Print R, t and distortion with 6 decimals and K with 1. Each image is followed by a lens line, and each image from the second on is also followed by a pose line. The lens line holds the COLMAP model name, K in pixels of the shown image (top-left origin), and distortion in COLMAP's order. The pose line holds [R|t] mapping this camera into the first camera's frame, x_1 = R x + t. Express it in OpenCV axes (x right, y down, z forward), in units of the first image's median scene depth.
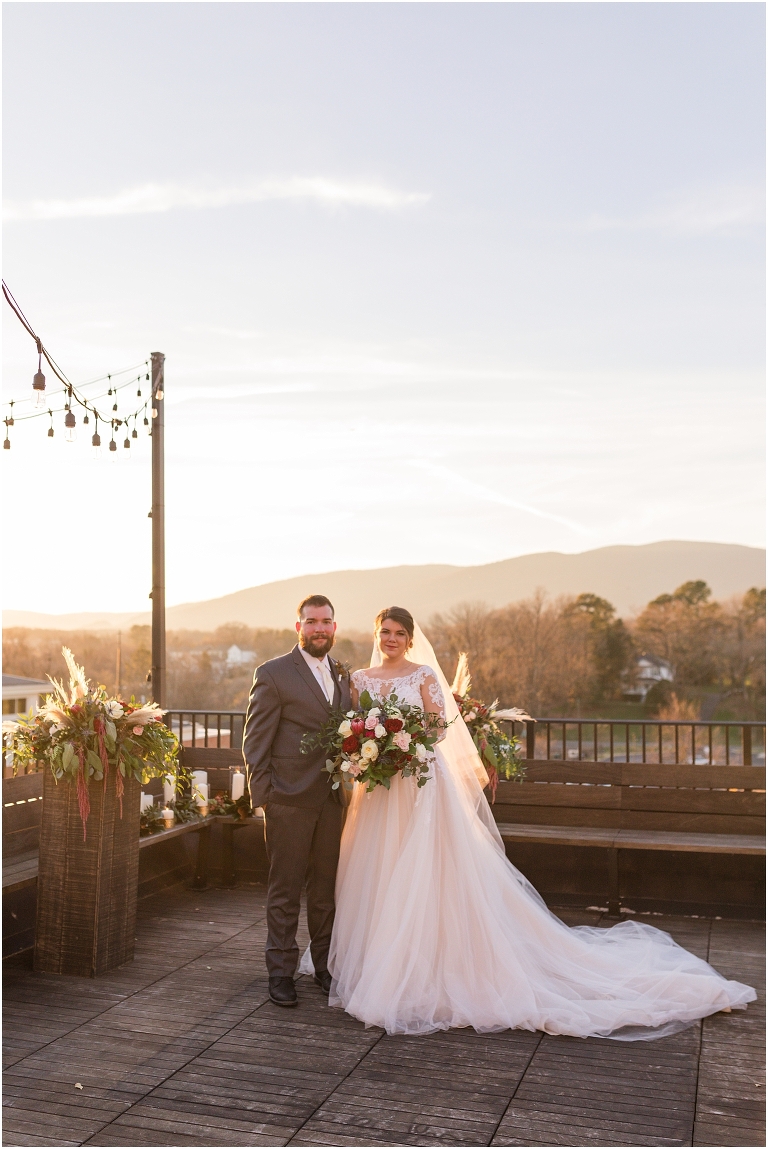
lens RADIAL K [[1076.8, 0, 381.6], [0, 1076.8, 573.8], [0, 0, 1]] dist [0.001856, -0.002446]
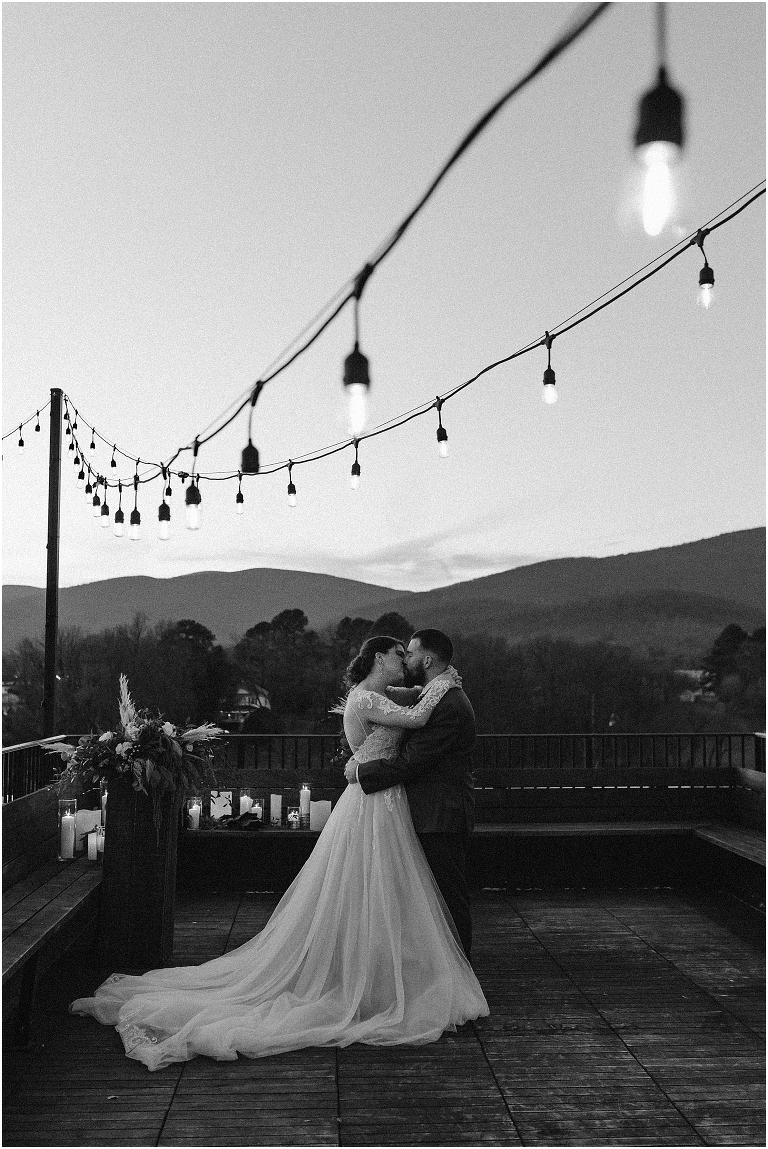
lens RADIAL K [[1108.2, 0, 382.0], [0, 1108.2, 577.0], [0, 0, 1]] dist [0.004642, -0.000857]
pose [[0.932301, 0.032868, 0.360188, -0.401390], [-0.025541, 0.999359, -0.025083, -0.008239], [-0.360782, 0.014185, 0.932542, -0.139251]]
